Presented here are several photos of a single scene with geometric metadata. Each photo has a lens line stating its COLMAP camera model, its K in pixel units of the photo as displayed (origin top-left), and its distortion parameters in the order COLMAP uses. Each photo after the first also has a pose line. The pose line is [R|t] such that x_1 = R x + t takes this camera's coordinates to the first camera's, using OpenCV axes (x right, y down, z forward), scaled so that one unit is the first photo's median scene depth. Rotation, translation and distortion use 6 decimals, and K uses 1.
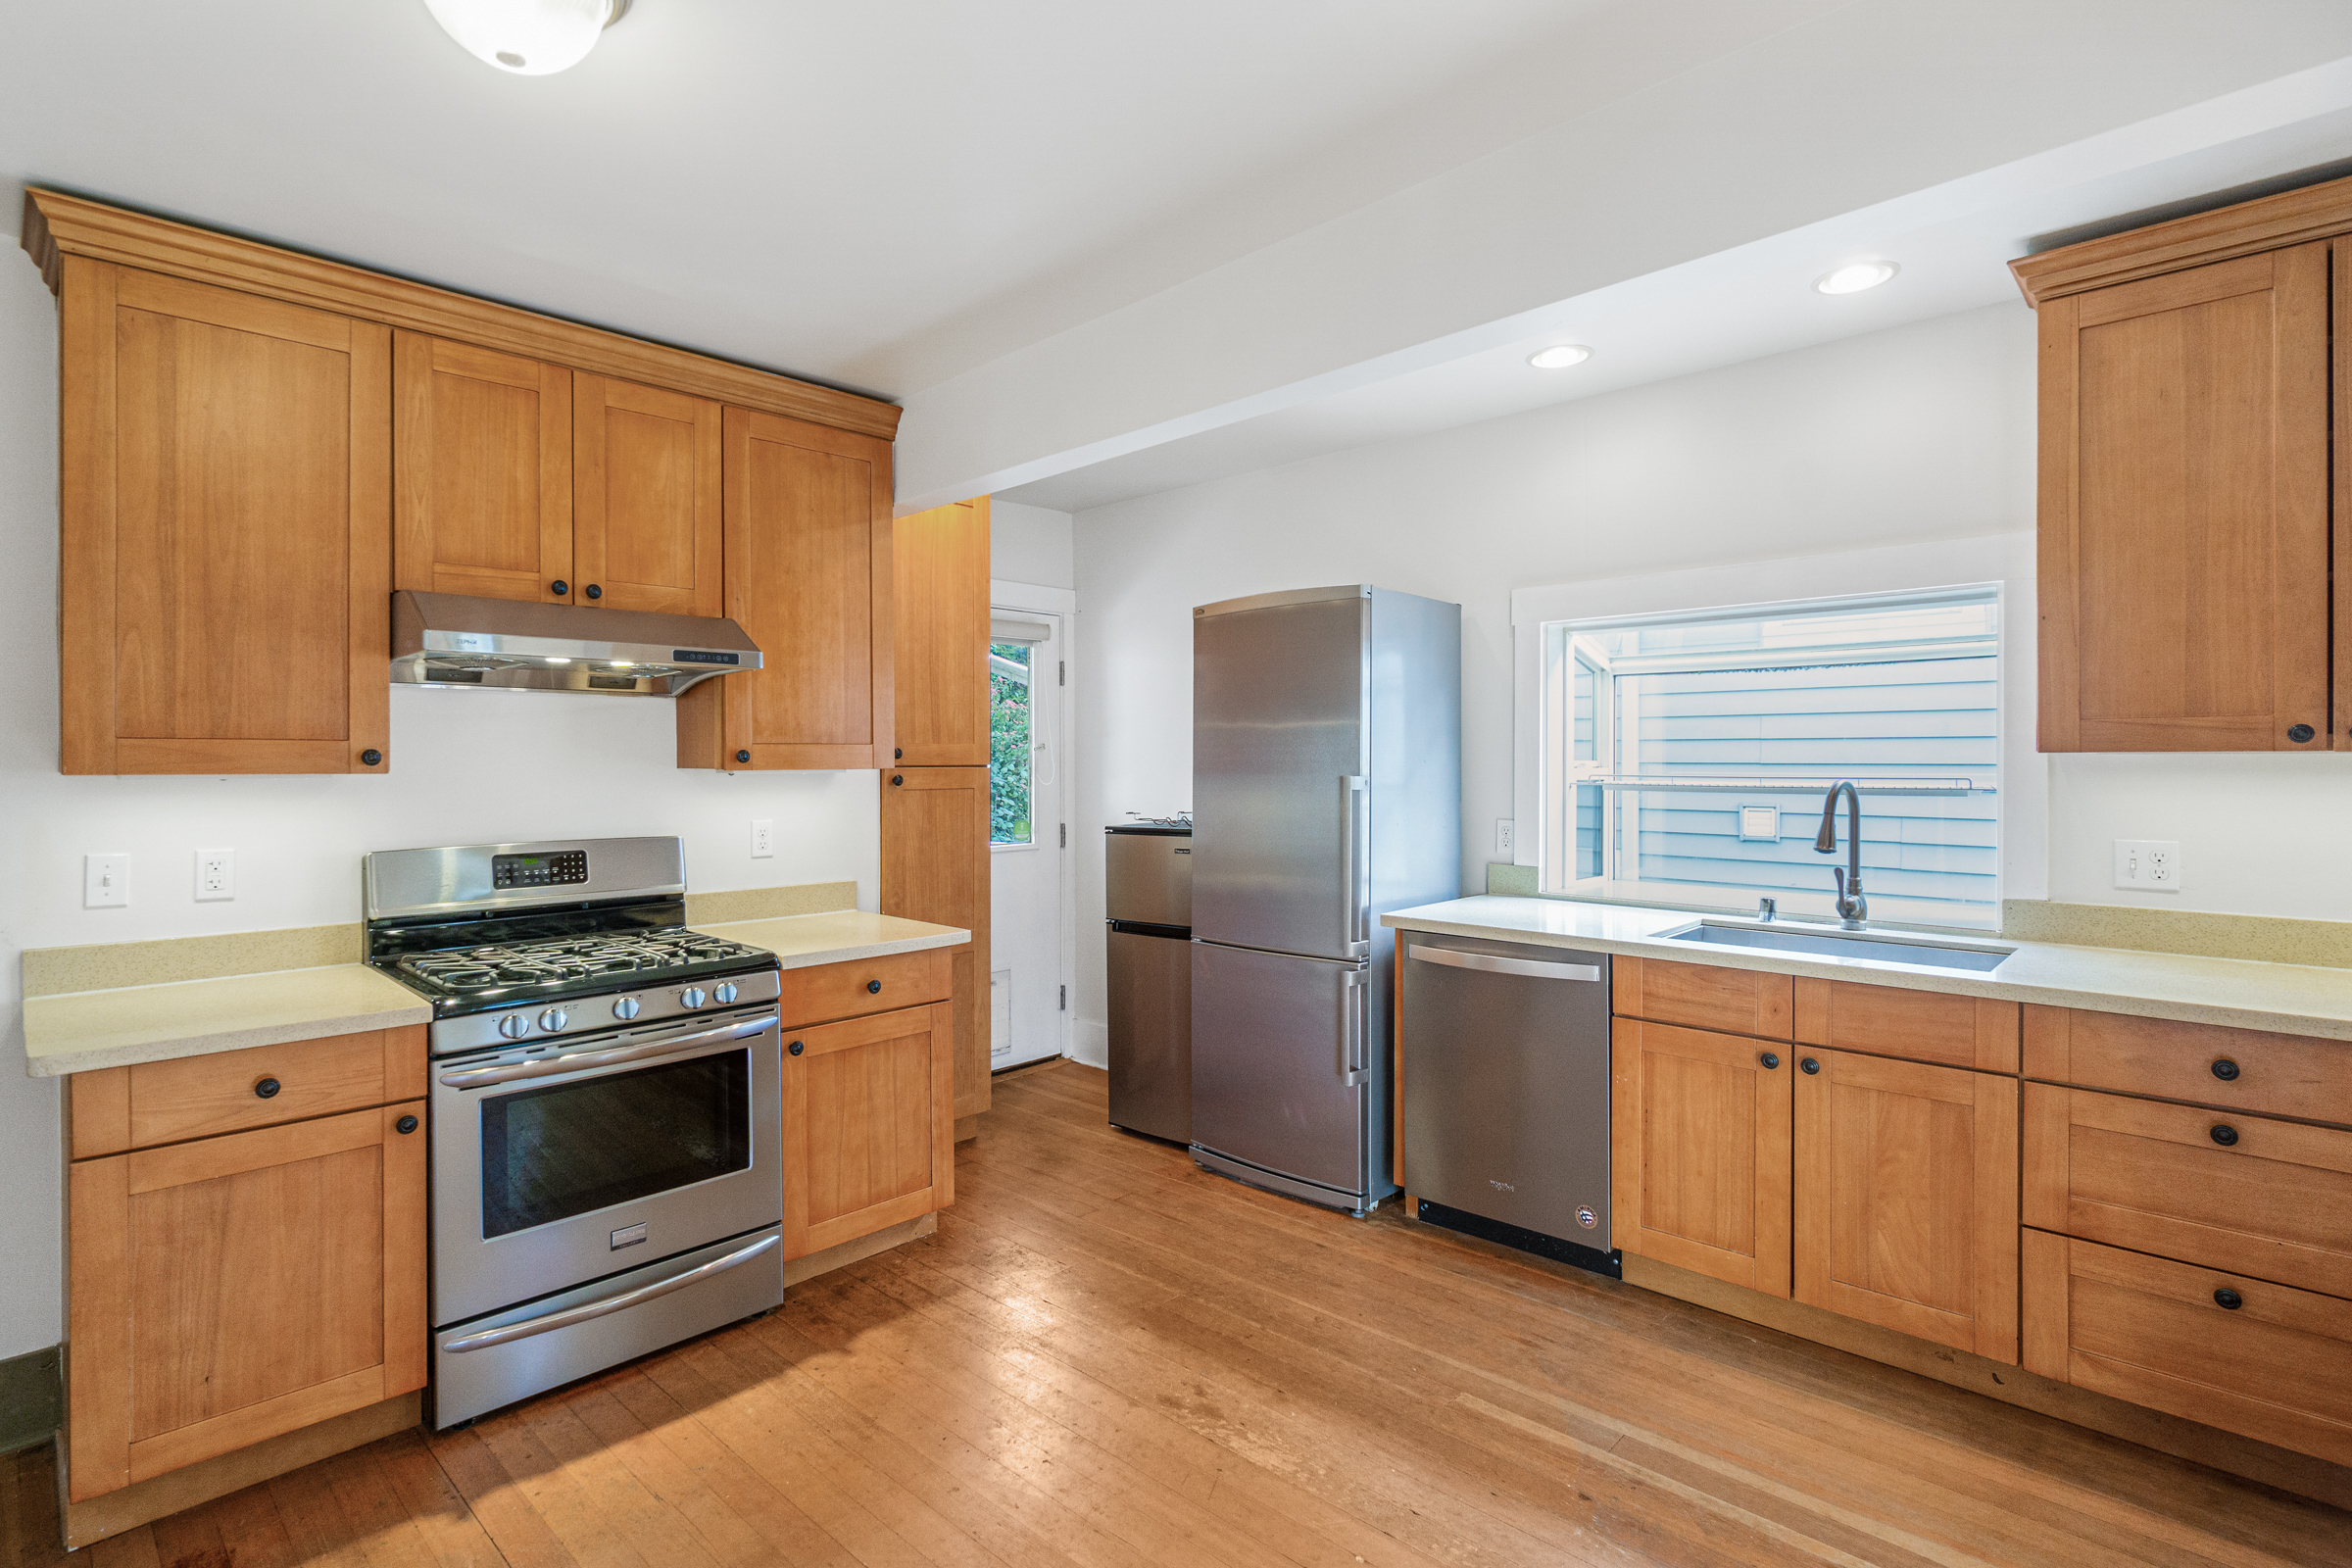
lens RADIAL K [[1126.3, 0, 1175.3], [0, 1126.3, 767.6], [0, 0, 1]] dist [-0.004826, -0.000621]
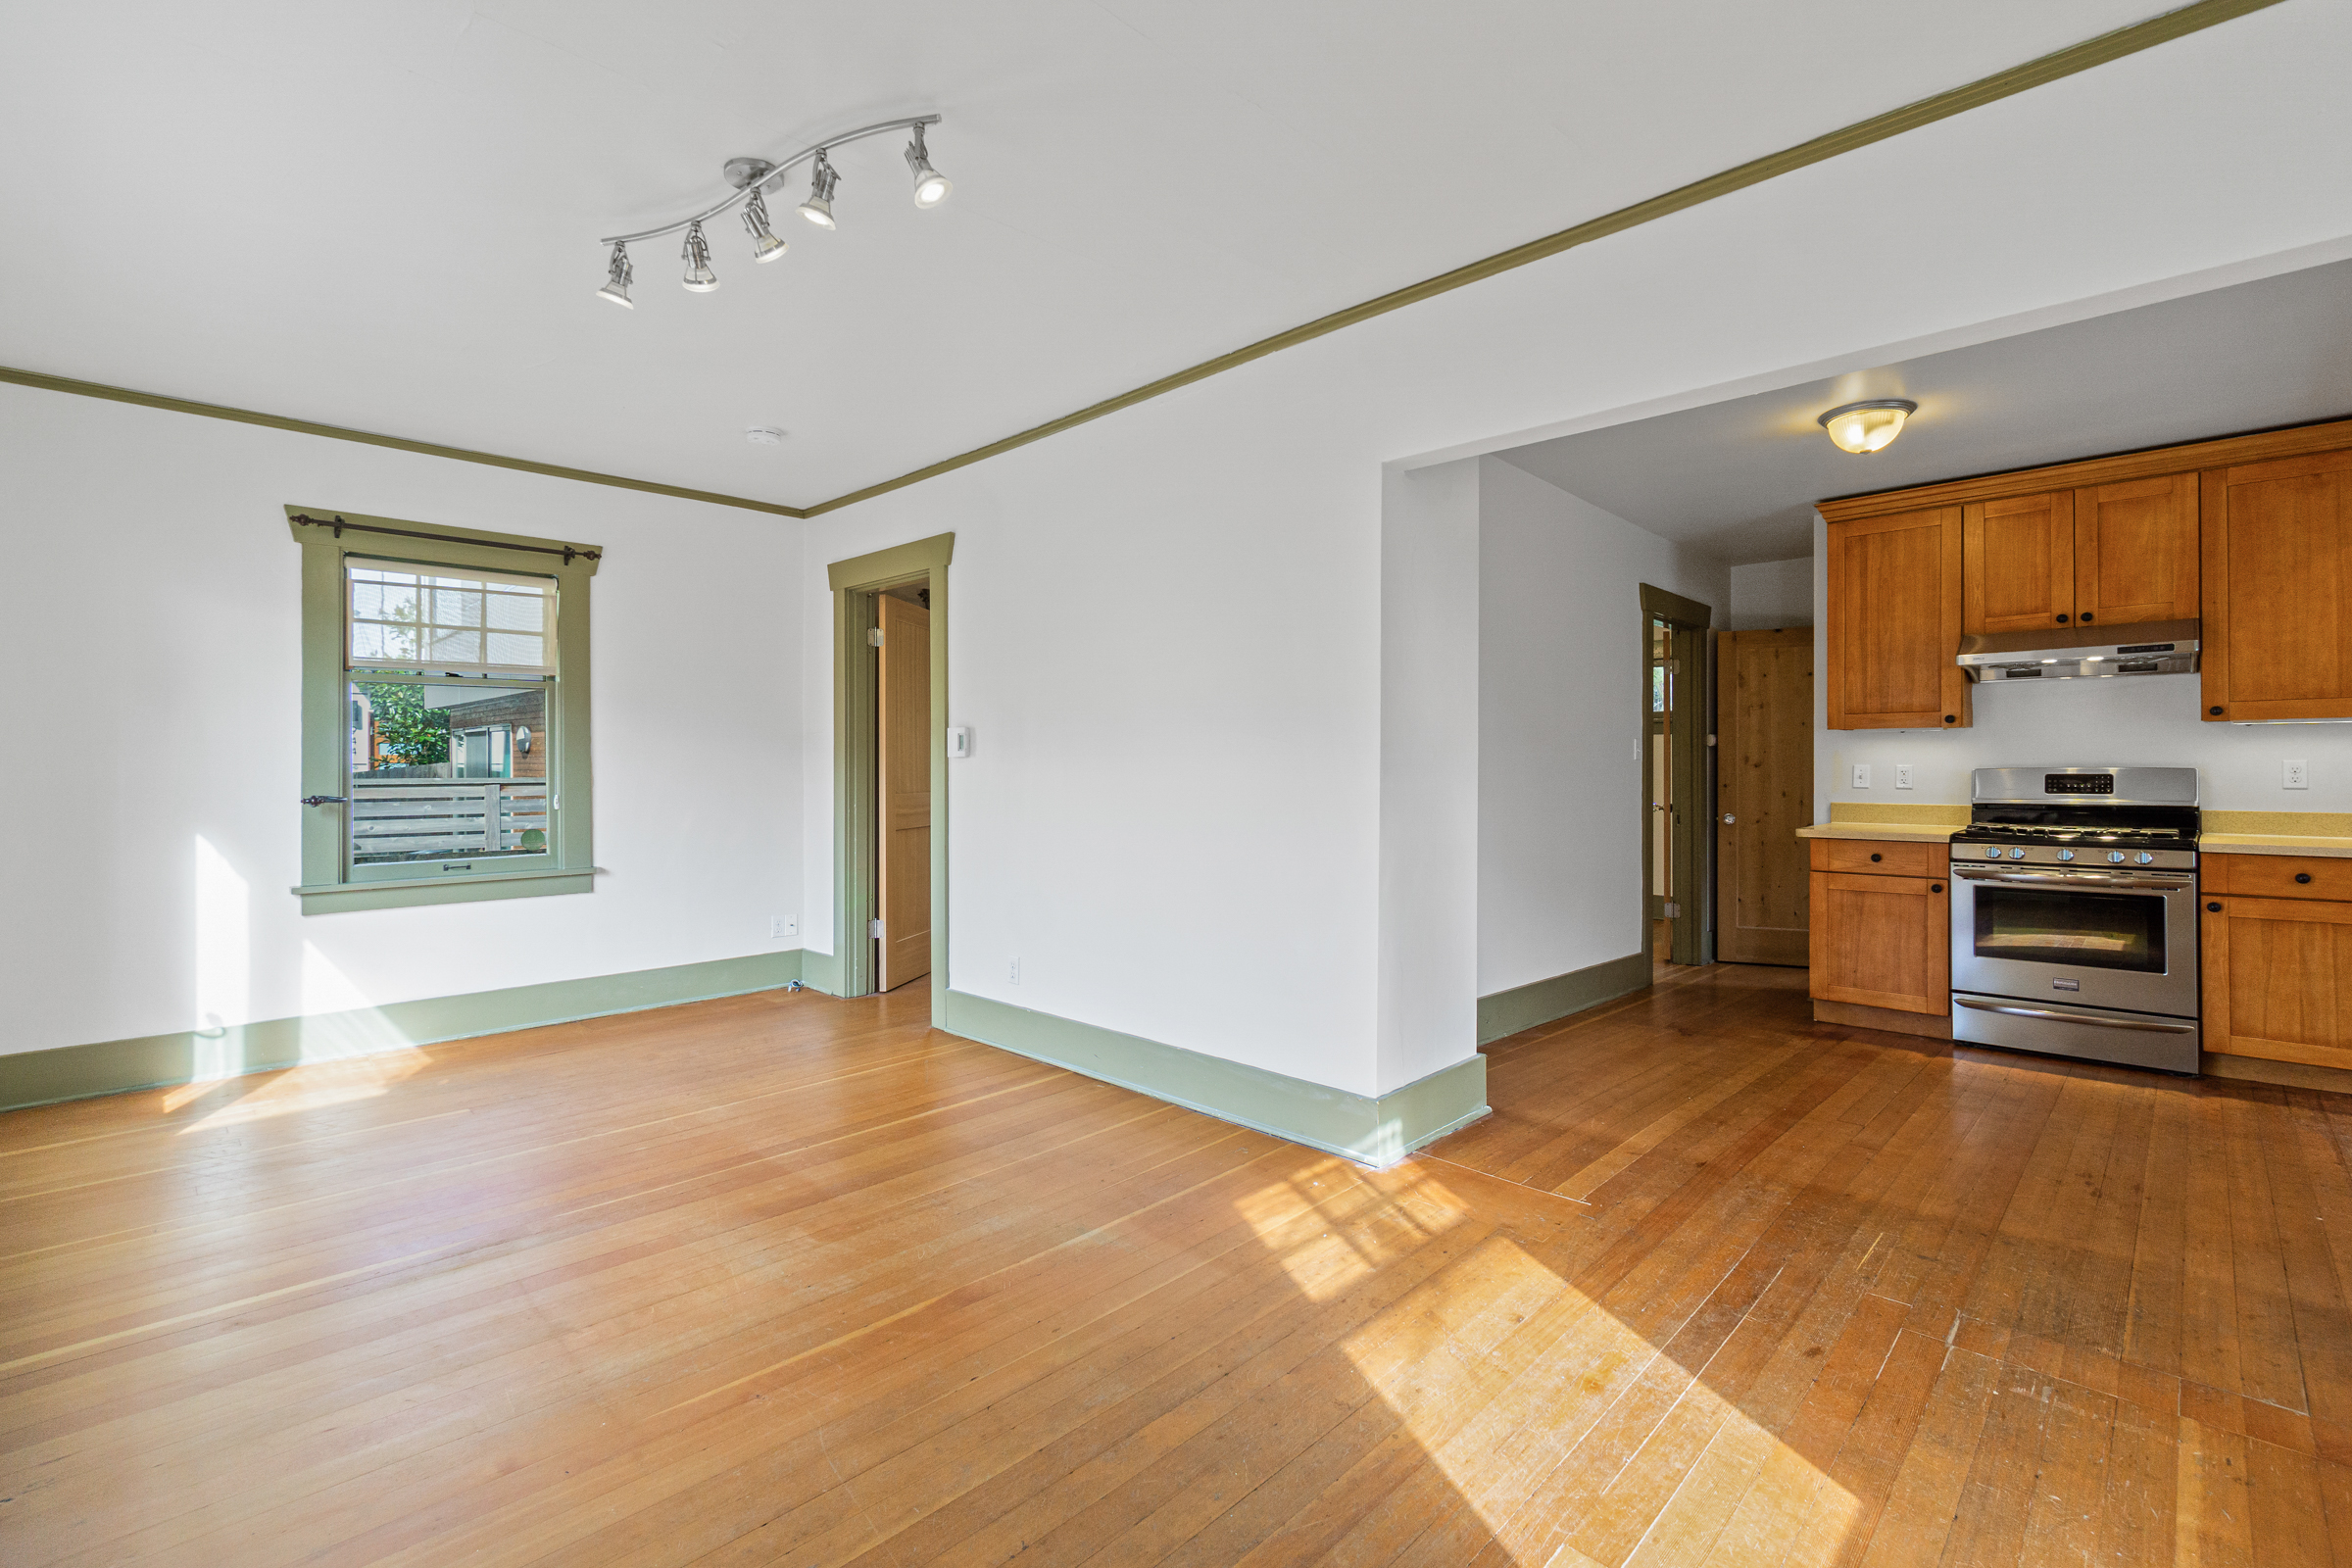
lens RADIAL K [[1031.3, 0, 1151.6], [0, 1031.3, 765.2], [0, 0, 1]] dist [0.000153, -0.000356]
pose [[-0.031805, 0.003038, -0.999489, 1.106287], [-0.002126, 0.999993, 0.003108, 0.066124], [0.999492, 0.002223, -0.031799, -0.362794]]
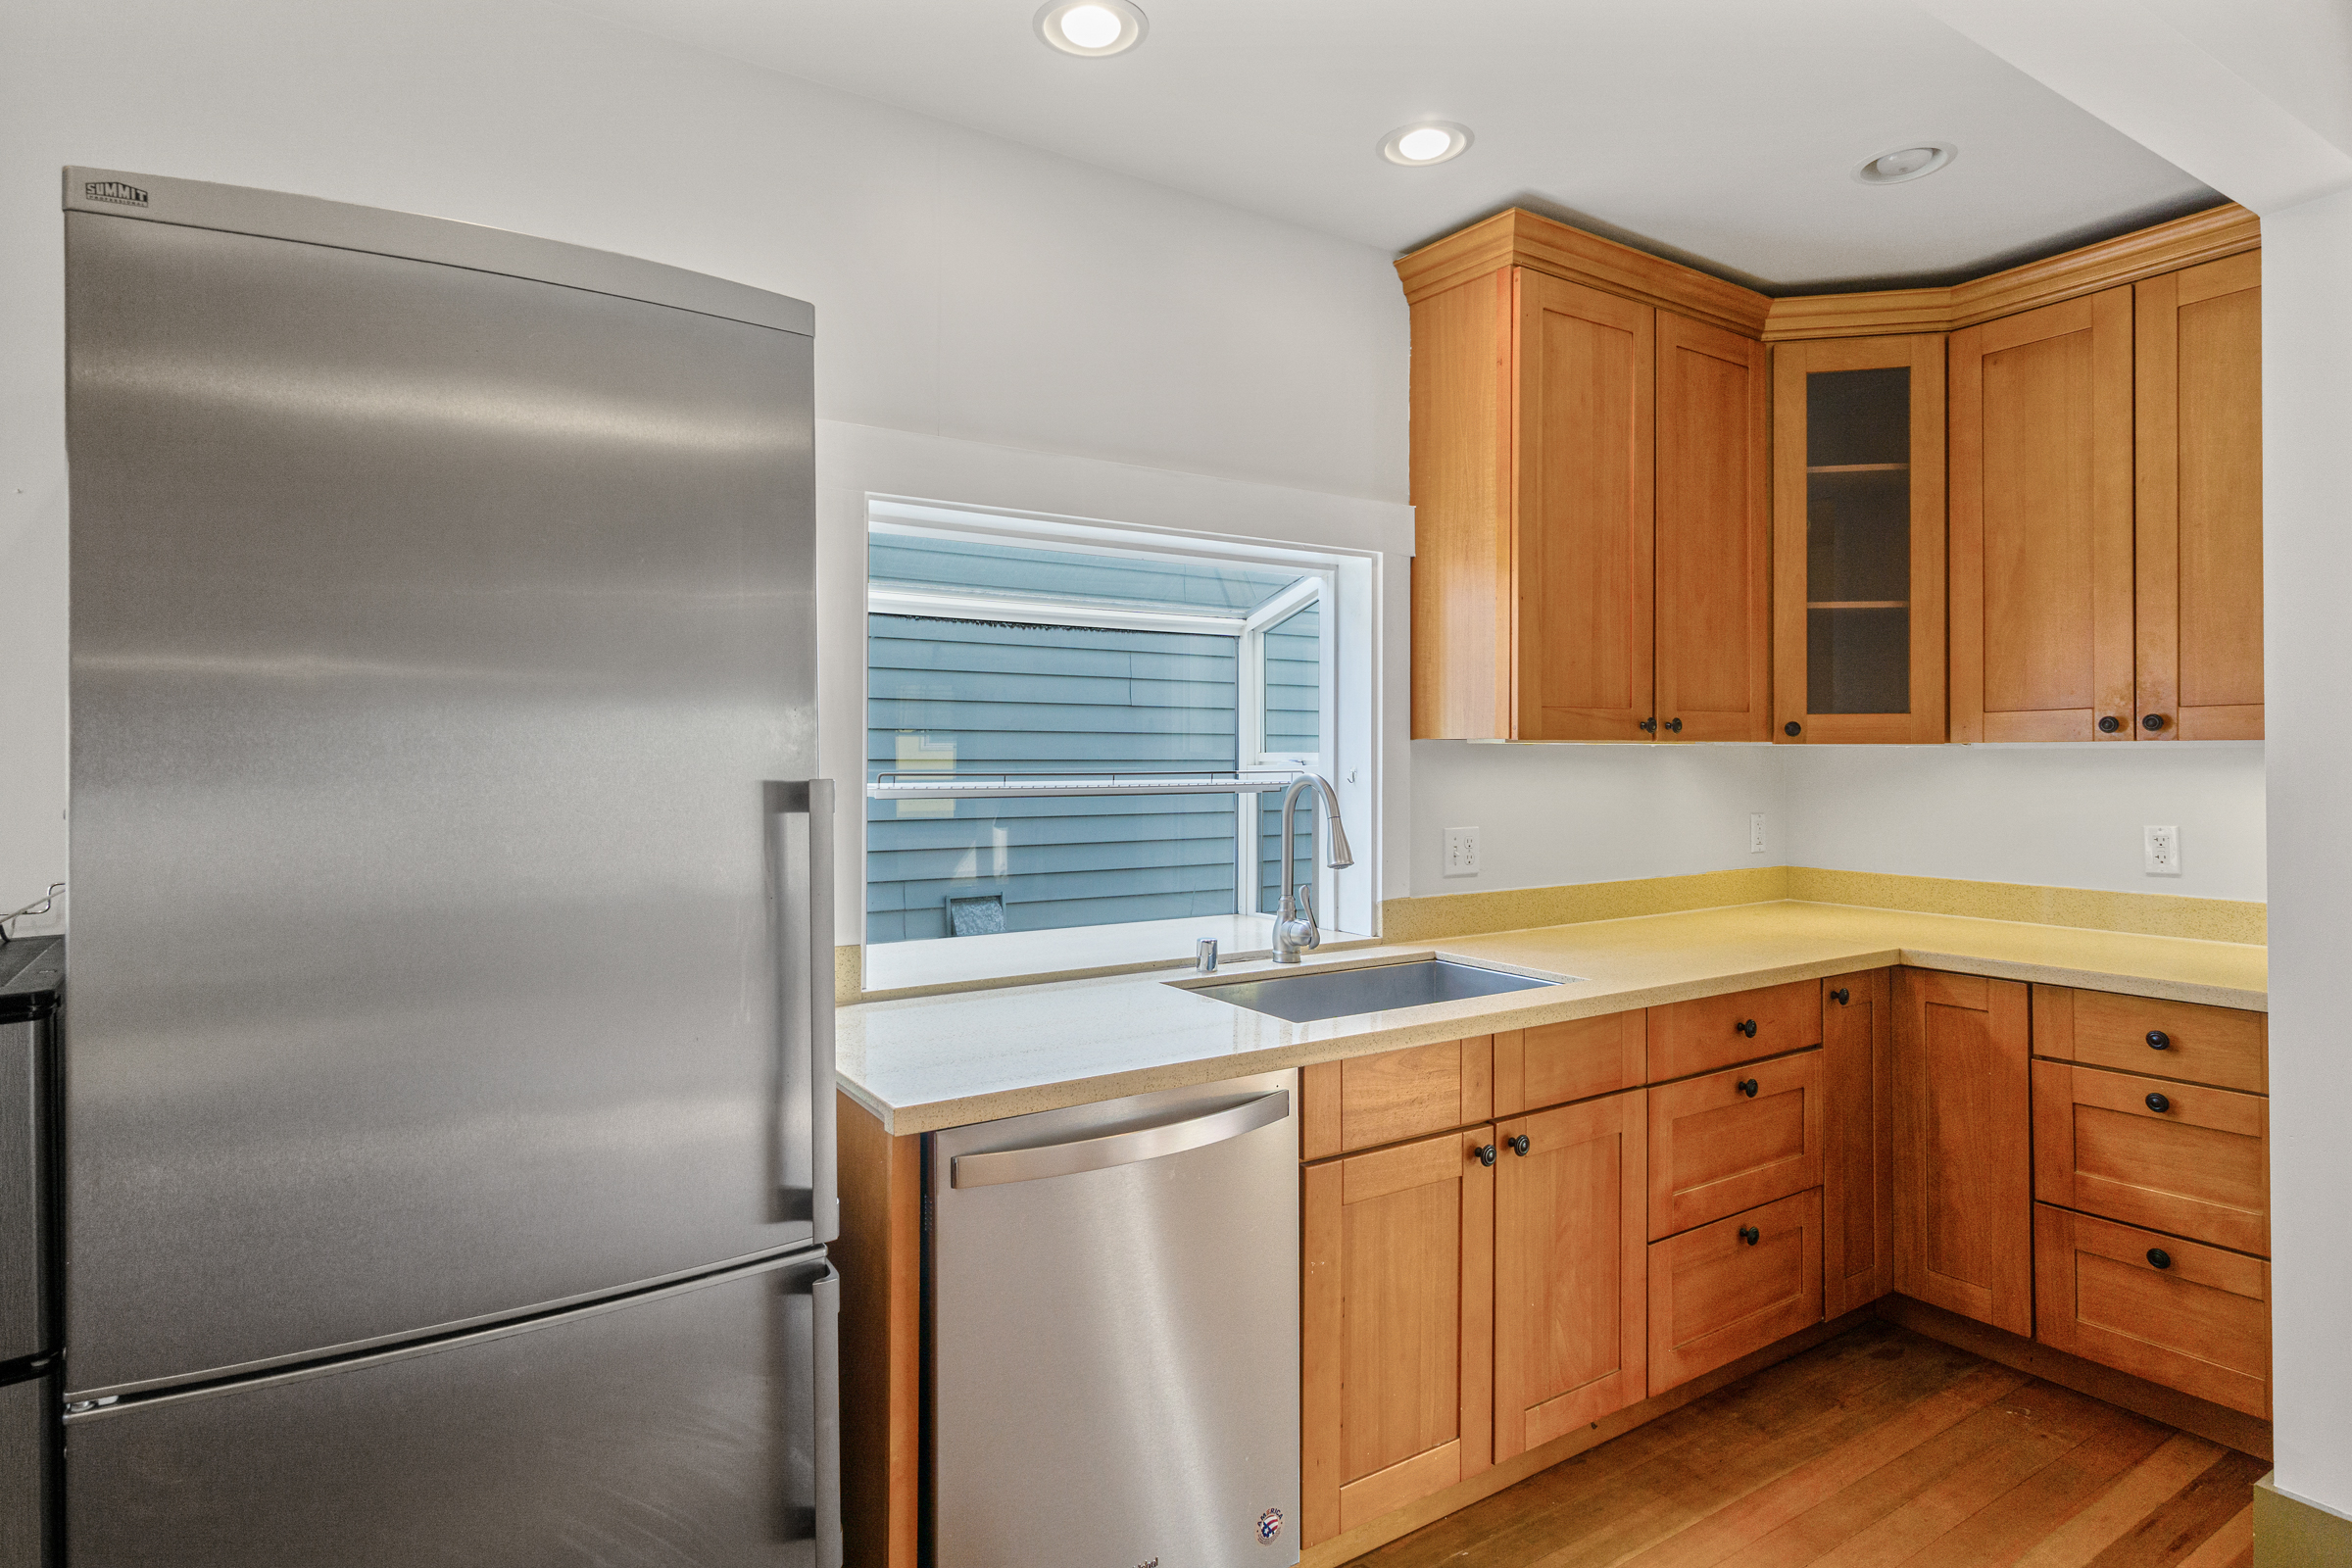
lens RADIAL K [[1263.5, 0, 1170.9], [0, 1263.5, 750.1], [0, 0, 1]] dist [0.001934, 0.000028]
pose [[0.230141, 0.005782, 0.973140, -0.299265], [0.008548, 0.999932, -0.007963, 0.001402], [-0.973120, 0.010151, 0.230076, 0.935498]]
